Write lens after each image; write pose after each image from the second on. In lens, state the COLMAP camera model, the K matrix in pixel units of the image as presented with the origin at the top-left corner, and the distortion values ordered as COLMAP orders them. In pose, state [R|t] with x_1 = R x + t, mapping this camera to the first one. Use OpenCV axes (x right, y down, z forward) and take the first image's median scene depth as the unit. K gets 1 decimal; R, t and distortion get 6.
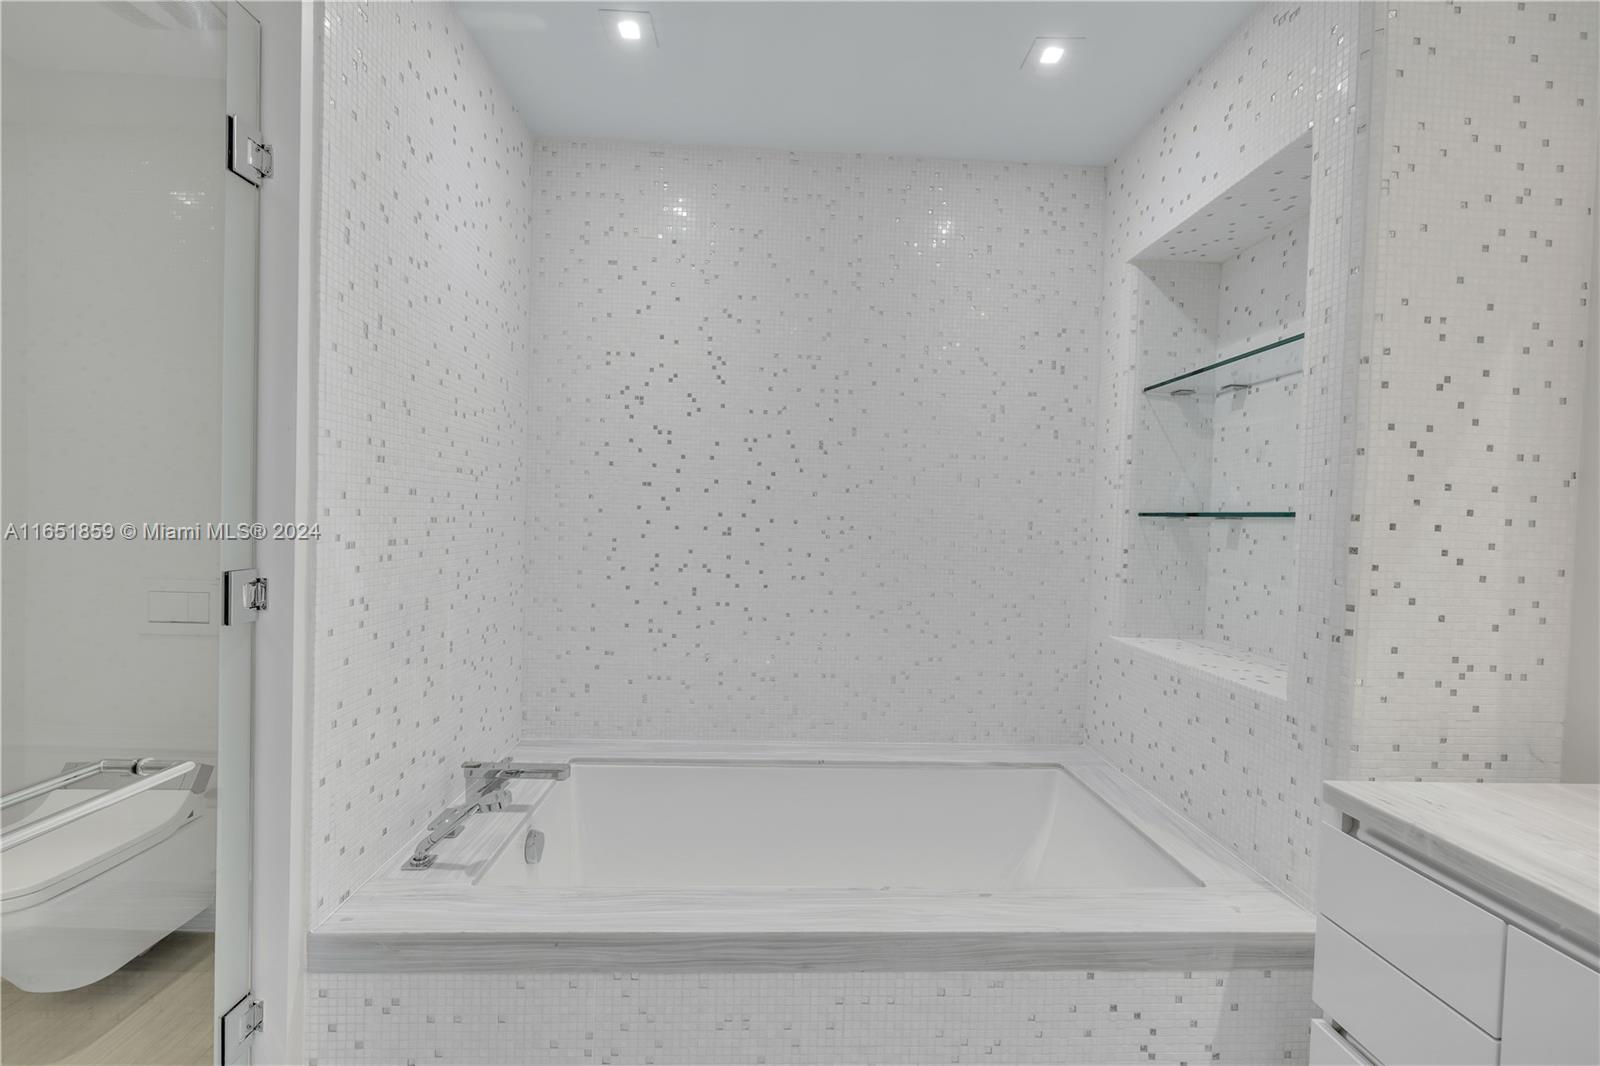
lens RADIAL K [[666.1, 0, 797.2], [0, 666.1, 530.5], [0, 0, 1]] dist [0.000275, 0.000090]
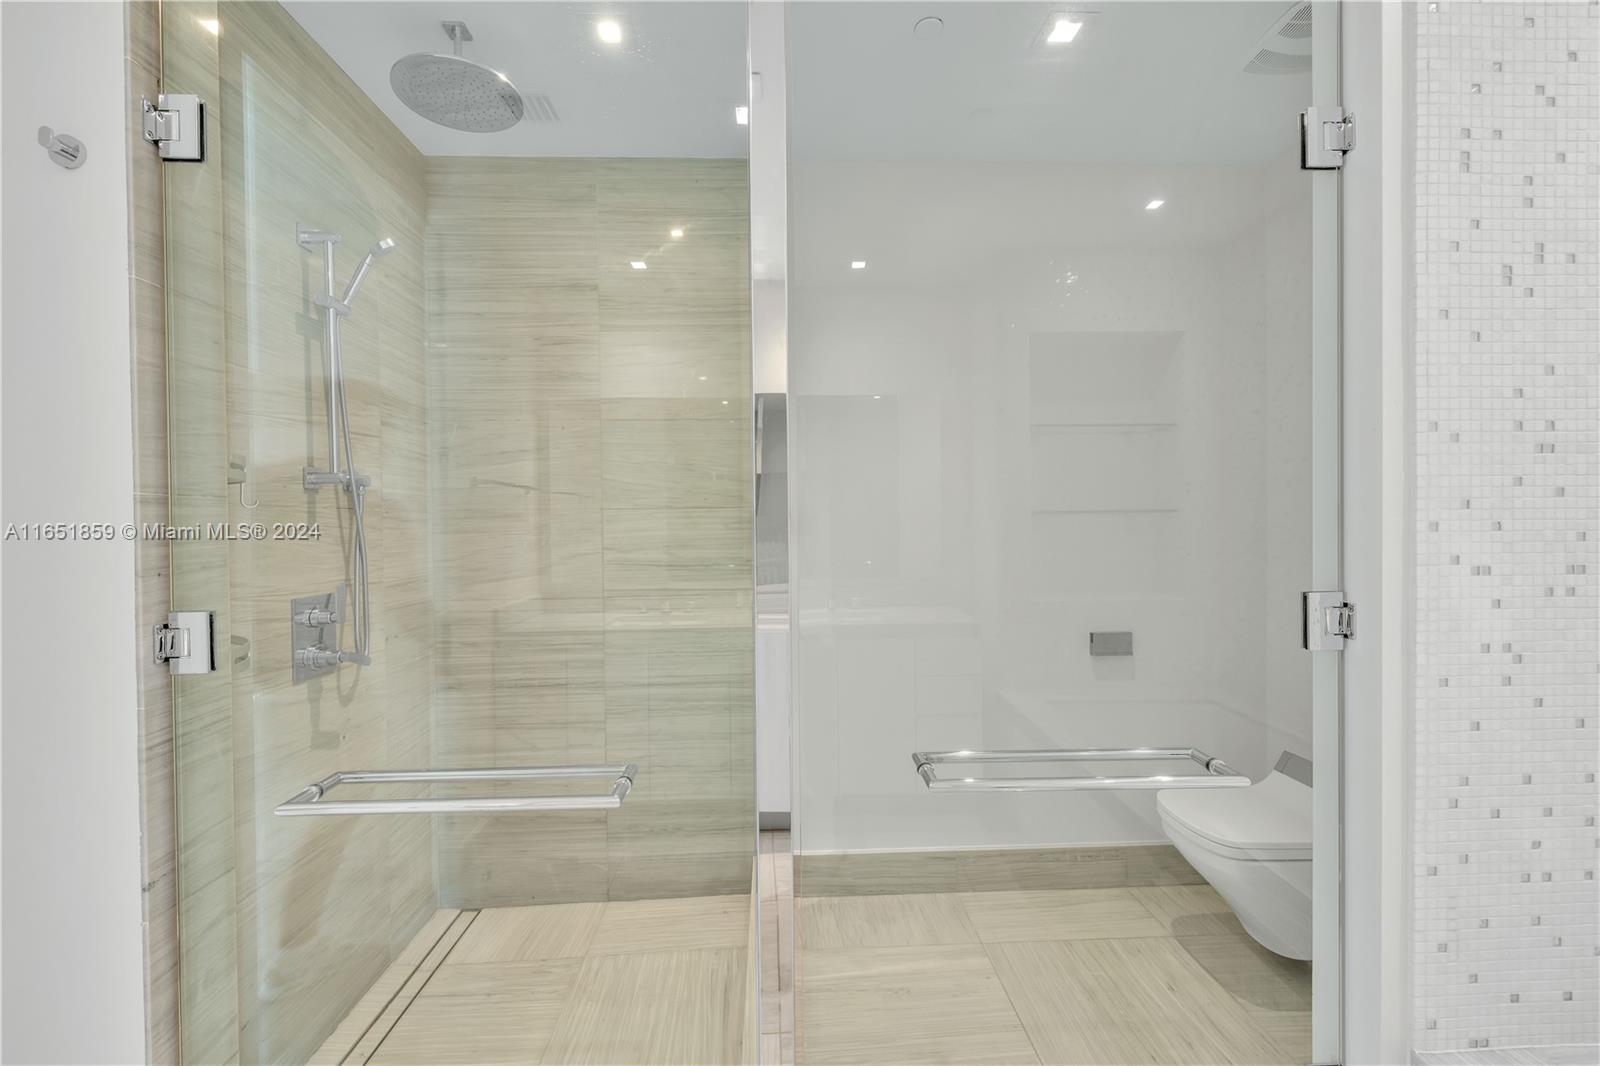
lens RADIAL K [[666.1, 0, 797.3], [0, 666.1, 529.5], [0, 0, 1]] dist [0.000275, 0.000090]
pose [[-0.009322, -0.015403, -0.999838, 0.084633], [-0.010179, 0.999831, -0.015308, -0.004607], [0.999905, 0.010034, -0.009477, 0.253985]]
